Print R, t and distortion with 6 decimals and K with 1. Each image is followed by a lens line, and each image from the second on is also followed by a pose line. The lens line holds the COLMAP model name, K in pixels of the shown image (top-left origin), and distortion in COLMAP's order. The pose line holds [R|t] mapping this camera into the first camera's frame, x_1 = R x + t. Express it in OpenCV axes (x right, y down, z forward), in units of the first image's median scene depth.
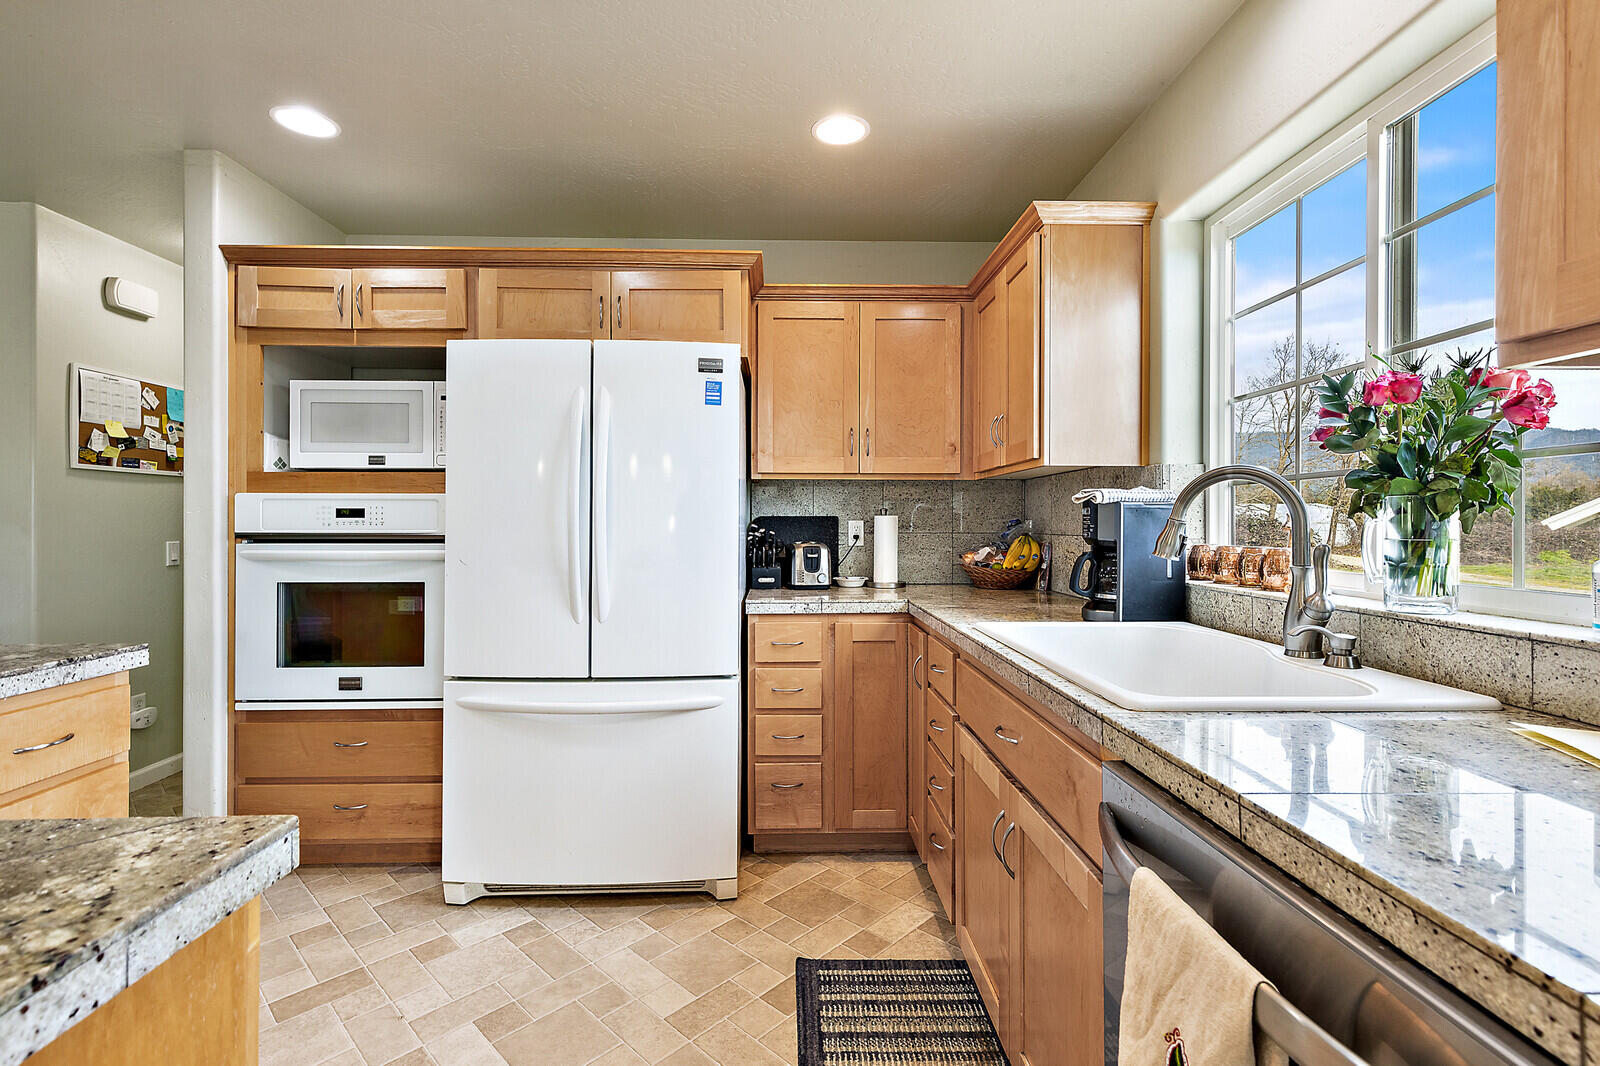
lens RADIAL K [[730.1, 0, 796.7], [0, 730.1, 523.3], [0, 0, 1]] dist [0.004122, -0.000022]
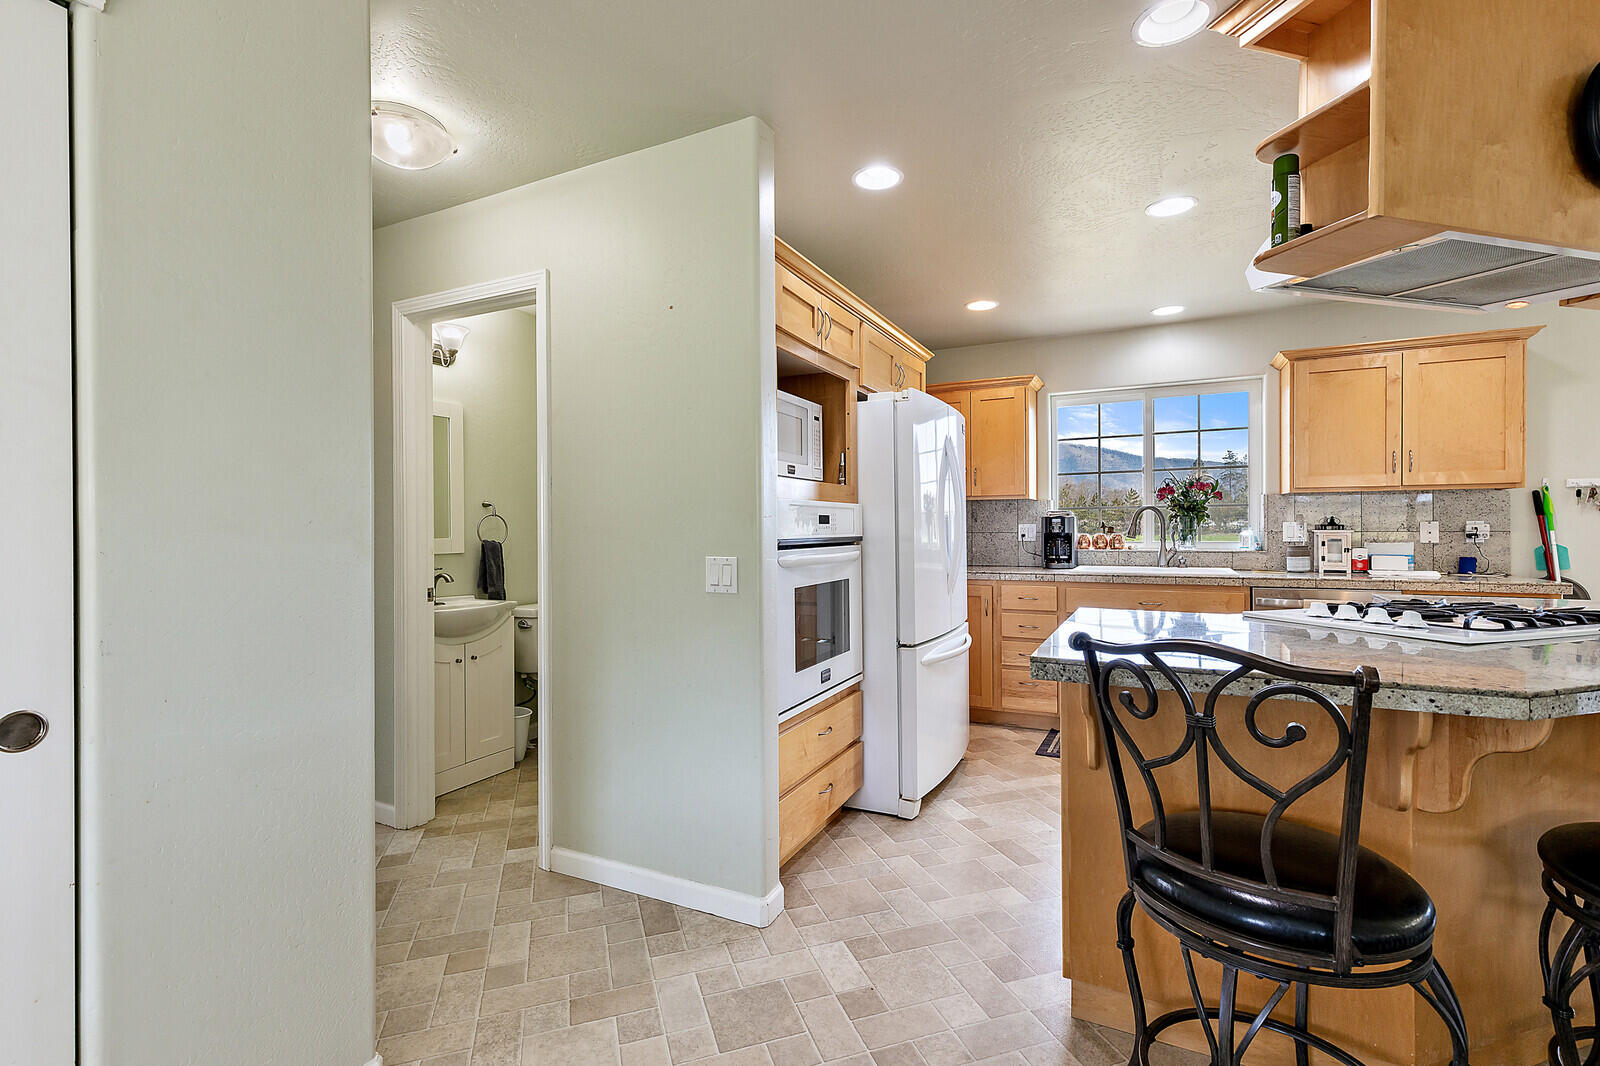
lens RADIAL K [[730.1, 0, 802.9], [0, 730.1, 537.9], [0, 0, 1]] dist [0.004122, -0.000022]
pose [[0.443966, -0.009380, 0.895995, -1.902715], [-0.000123, 0.999945, 0.010529, 0.005301], [-0.896044, -0.004785, 0.443940, 0.661511]]
